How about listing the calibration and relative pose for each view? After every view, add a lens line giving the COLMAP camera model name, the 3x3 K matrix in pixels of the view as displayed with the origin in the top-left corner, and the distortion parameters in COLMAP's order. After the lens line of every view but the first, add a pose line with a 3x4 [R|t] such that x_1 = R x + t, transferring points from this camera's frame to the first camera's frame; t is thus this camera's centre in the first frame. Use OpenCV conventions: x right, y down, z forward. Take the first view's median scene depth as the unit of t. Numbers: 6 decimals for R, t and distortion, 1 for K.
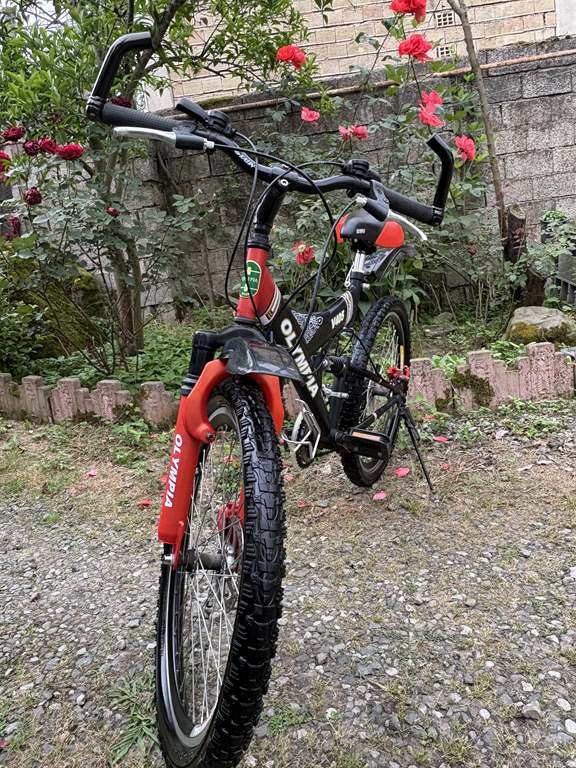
lens RADIAL K [[558.0, 0, 285.5], [0, 558.0, 383.0], [0, 0, 1]] dist [-0.019689, 0.011881]
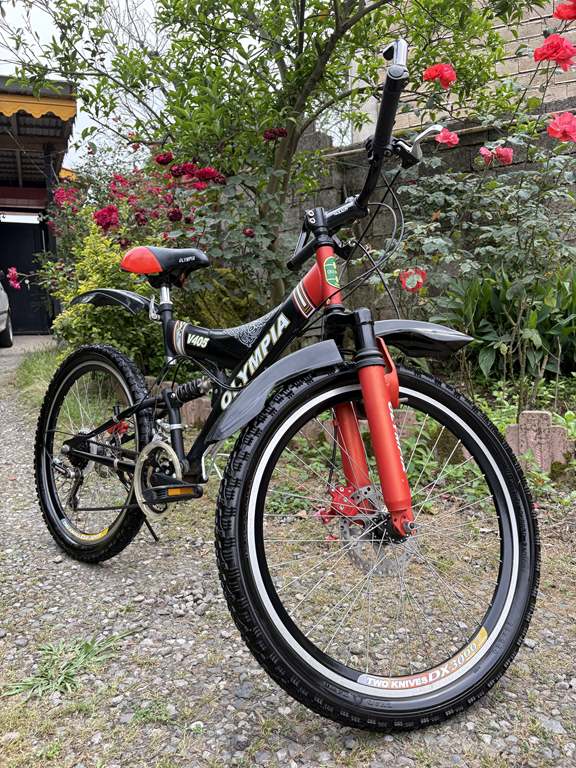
lens RADIAL K [[582.7, 0, 285.0], [0, 582.7, 390.7], [0, 0, 1]] dist [0.036181, -0.041236]
pose [[0.921215, 0.127737, -0.367487, 0.211361], [-0.152825, 0.987449, -0.039867, 0.020100], [0.357782, 0.092887, 0.929174, 0.029672]]
